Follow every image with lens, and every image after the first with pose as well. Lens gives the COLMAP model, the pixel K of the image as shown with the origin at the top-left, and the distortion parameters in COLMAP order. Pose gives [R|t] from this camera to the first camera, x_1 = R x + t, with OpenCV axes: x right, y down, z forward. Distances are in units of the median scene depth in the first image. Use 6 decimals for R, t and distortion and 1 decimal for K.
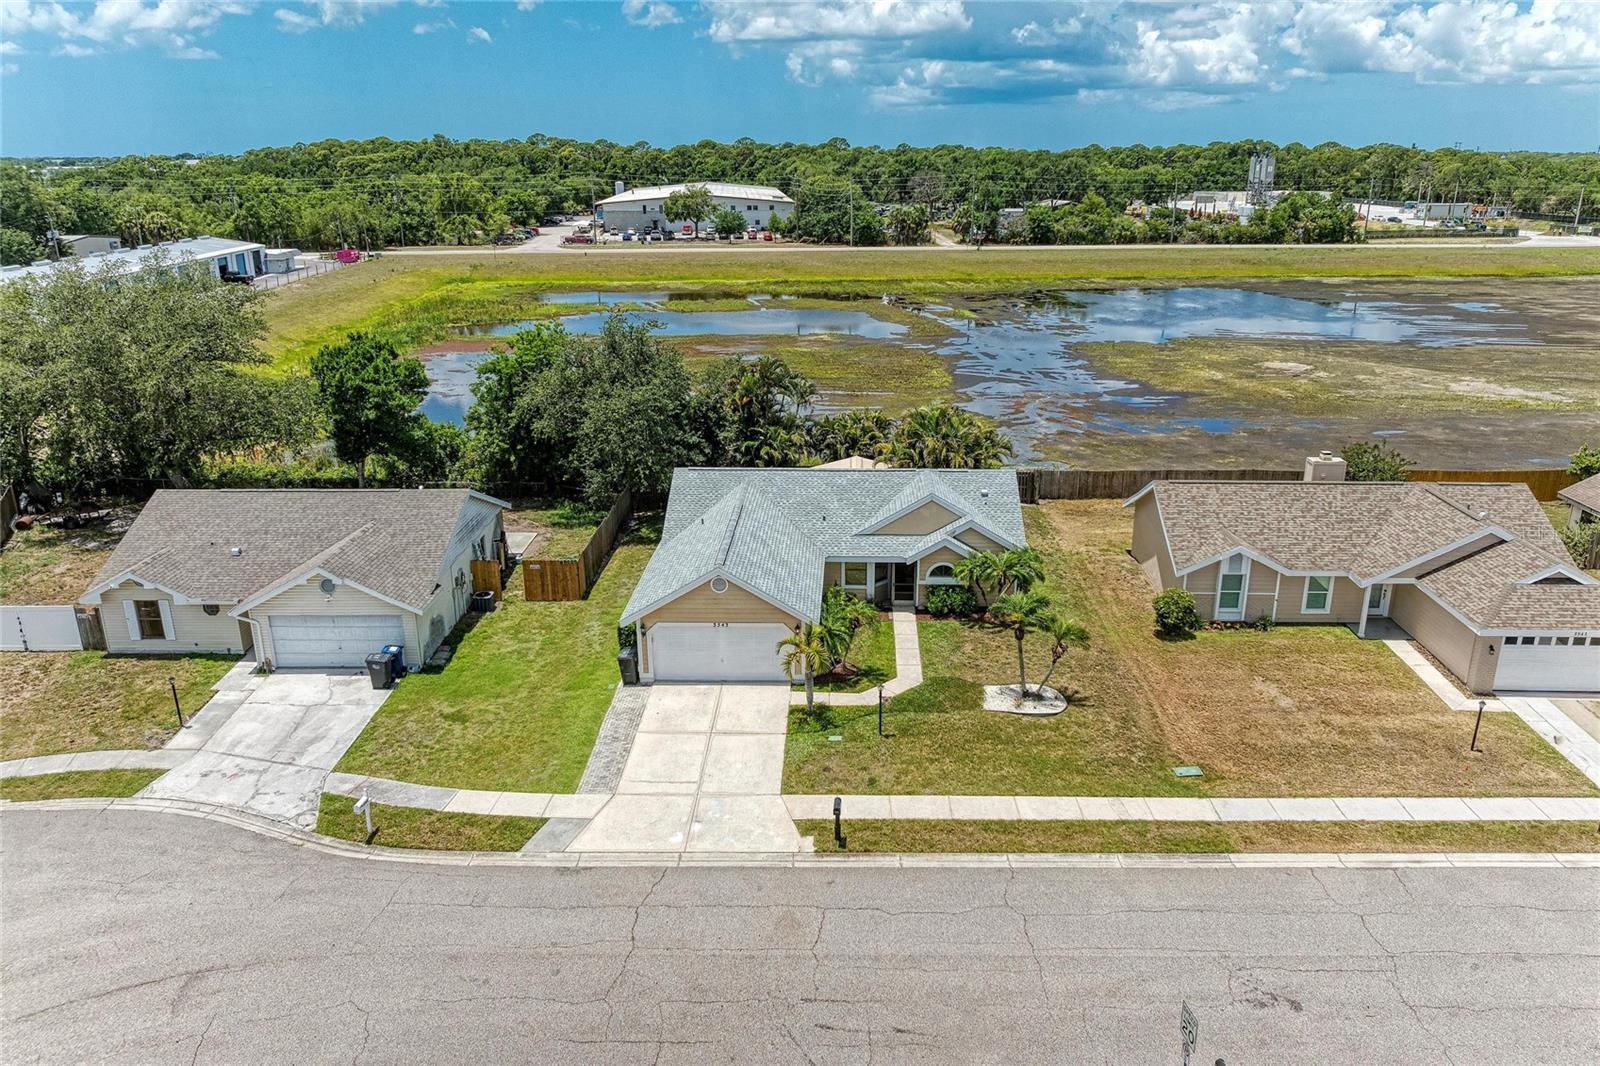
lens RADIAL K [[1144.4, 0, 816.1], [0, 1144.4, 526.3], [0, 0, 1]] dist [-0.016188, -0.006236]
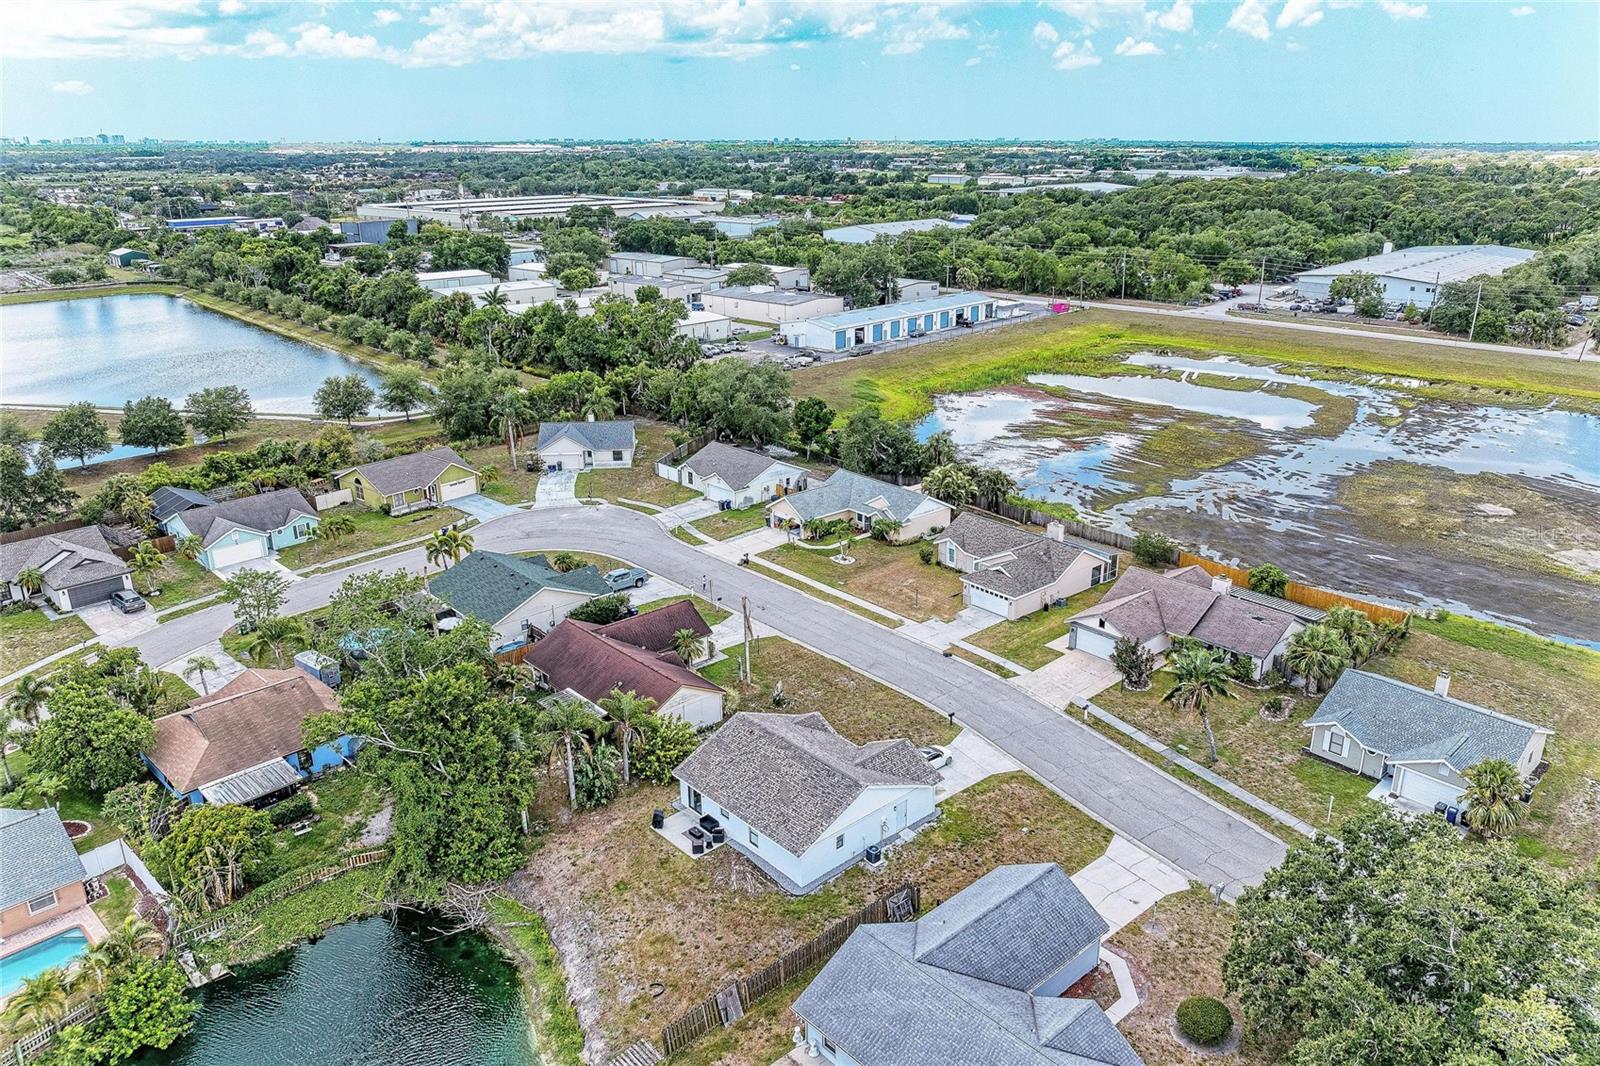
lens RADIAL K [[1125.2, 0, 807.0], [0, 1125.2, 528.3], [0, 0, 1]] dist [-0.021516, 0.000702]
pose [[0.681498, 0.241580, -0.690797, 1.929765], [-0.224666, 0.967425, 0.116679, -0.234807], [0.696481, 0.075683, 0.713573, -1.114178]]
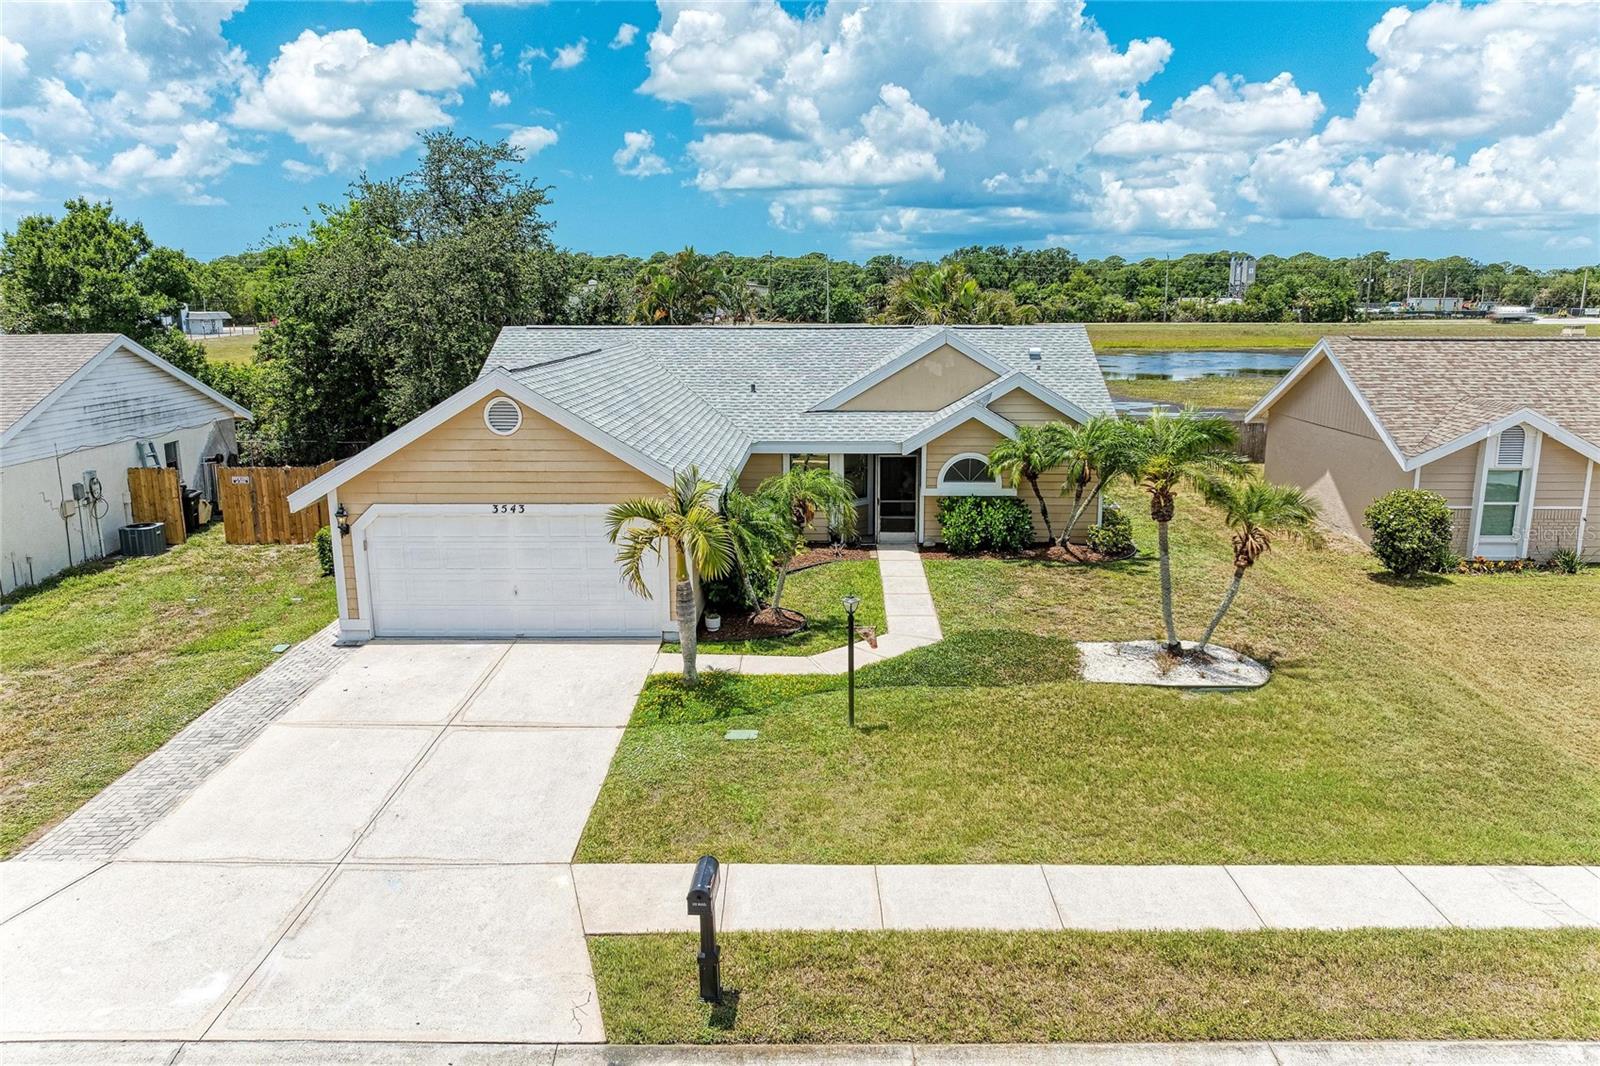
lens RADIAL K [[1125.2, 0, 807.0], [0, 1125.2, 528.3], [0, 0, 1]] dist [-0.021516, 0.000702]
pose [[0.999964, -0.000339, 0.008461, 0.029602], [0.001269, 0.993909, -0.110192, 0.125928], [-0.008372, 0.110199, 0.993874, 0.475495]]
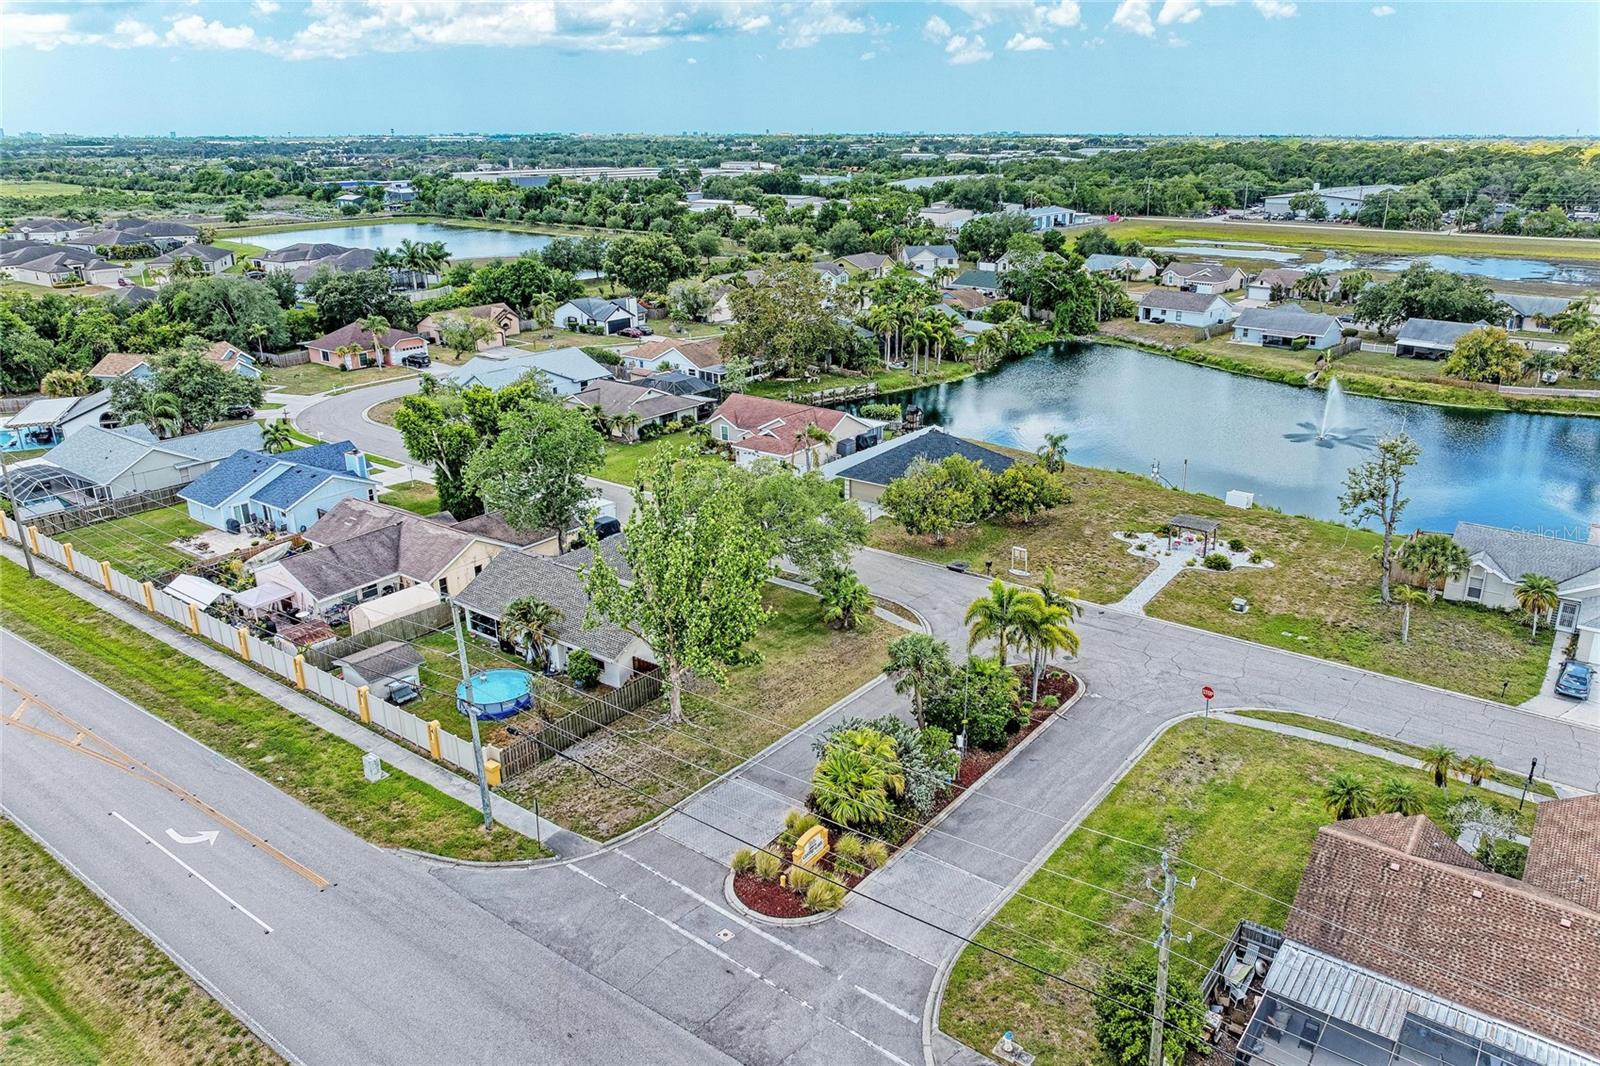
lens RADIAL K [[1125.2, 0, 807.0], [0, 1125.2, 528.3], [0, 0, 1]] dist [-0.021516, 0.000702]
pose [[0.741434, 0.224522, -0.632350, 2.812837], [-0.205979, 0.973018, 0.103968, 1.038464], [0.638631, 0.053165, 0.767675, -4.327076]]
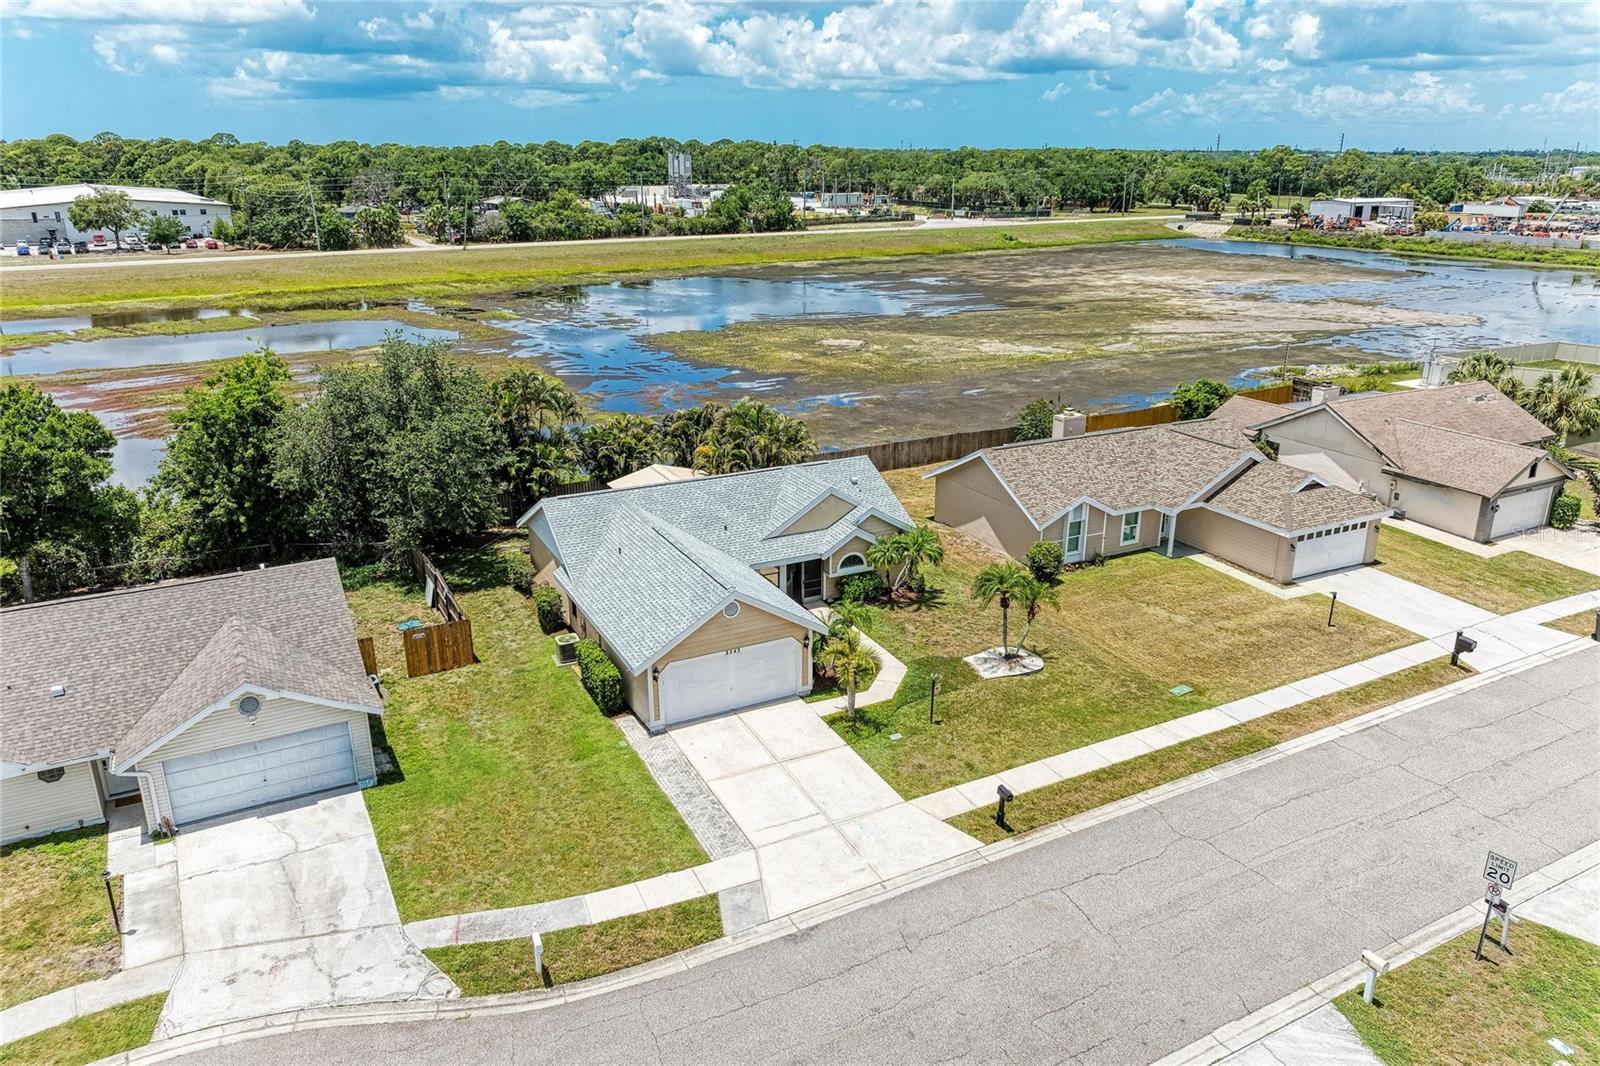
lens RADIAL K [[1125.2, 0, 807.0], [0, 1125.2, 528.3], [0, 0, 1]] dist [-0.021516, 0.000702]
pose [[0.872868, -0.150585, 0.464140, -0.387898], [0.146110, 0.988206, 0.045836, -0.041644], [-0.465568, 0.027807, 0.884575, 0.128855]]
